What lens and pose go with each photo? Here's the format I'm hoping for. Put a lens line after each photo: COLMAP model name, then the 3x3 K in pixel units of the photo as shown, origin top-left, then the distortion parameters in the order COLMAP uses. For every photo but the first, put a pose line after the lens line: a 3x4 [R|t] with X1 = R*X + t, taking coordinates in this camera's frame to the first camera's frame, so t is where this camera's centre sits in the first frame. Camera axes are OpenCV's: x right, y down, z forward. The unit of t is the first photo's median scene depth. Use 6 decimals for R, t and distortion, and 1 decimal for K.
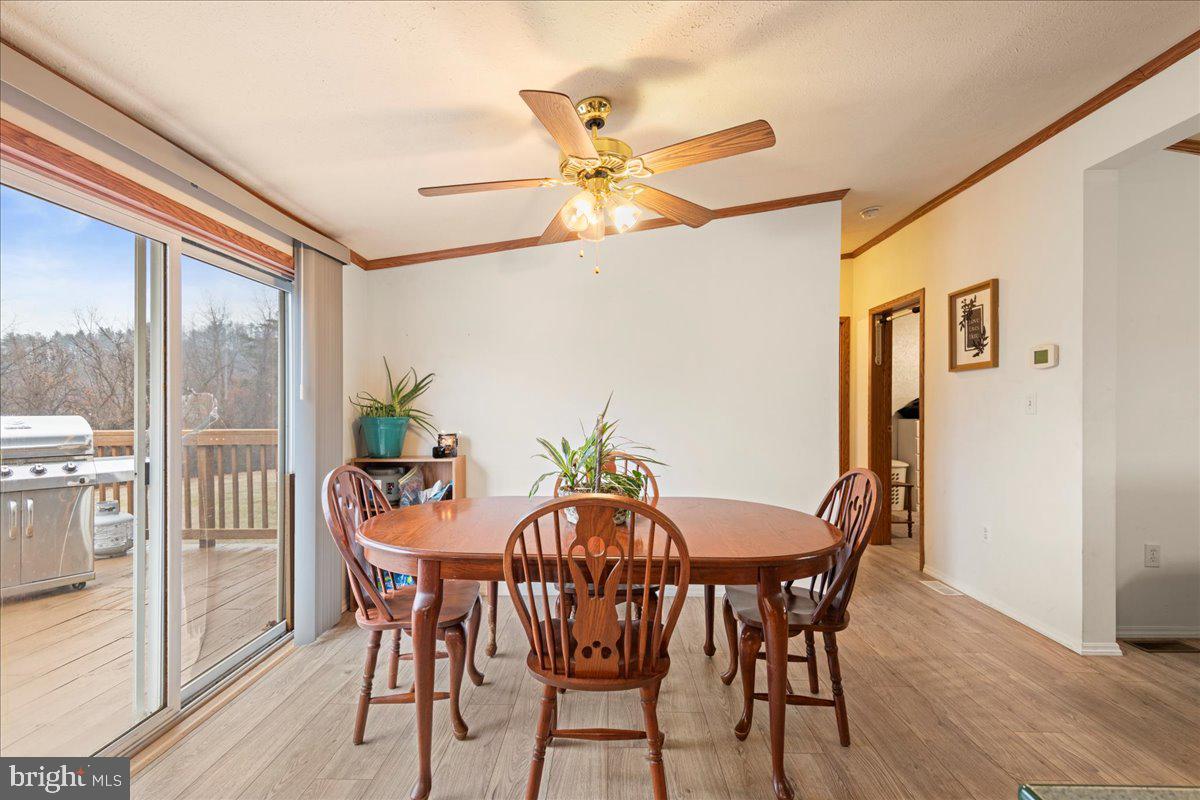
lens RADIAL K [[554.2, 0, 593.3], [0, 554.2, 412.2], [0, 0, 1]] dist [0.000601, -0.000053]
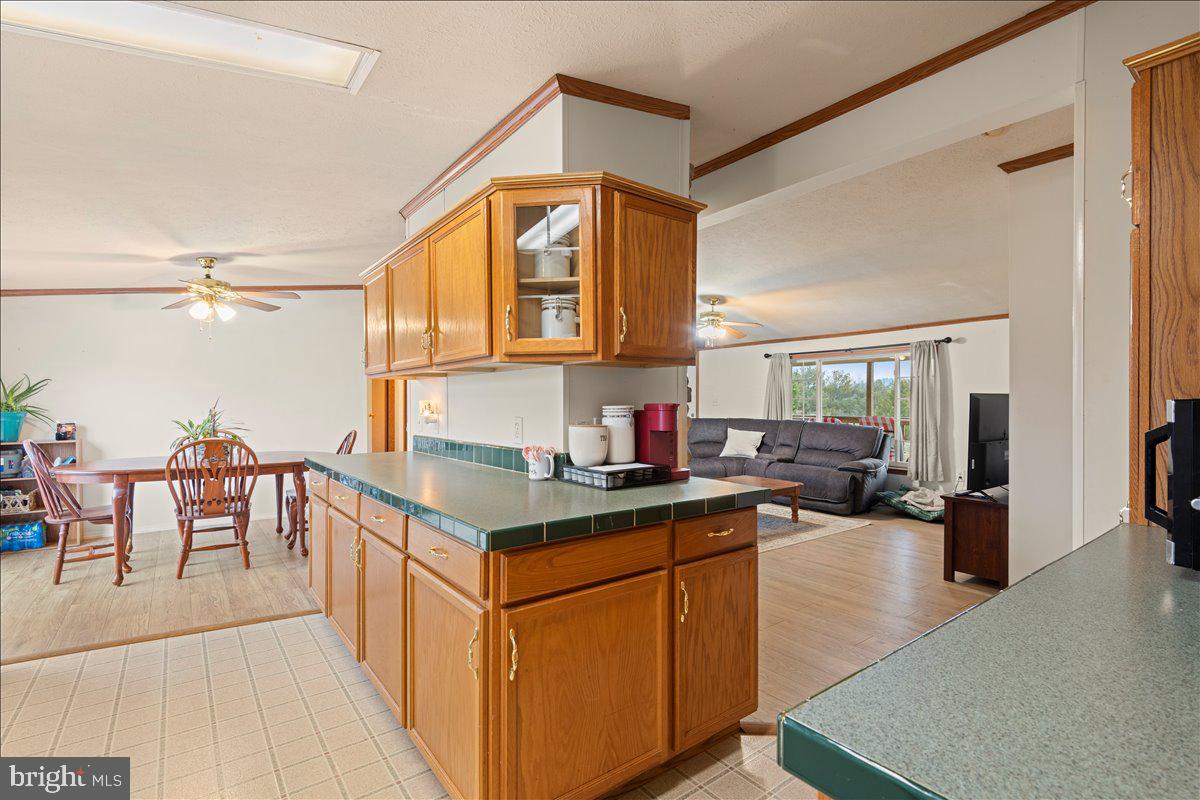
lens RADIAL K [[556.0, 0, 585.6], [0, 556.0, 392.9], [0, 0, 1]] dist [0.001884, 0.000013]
pose [[0.793111, 0.010152, 0.608992, -0.185209], [0.003303, 0.999775, -0.020969, -0.006978], [-0.609068, 0.018642, 0.792899, -1.884544]]
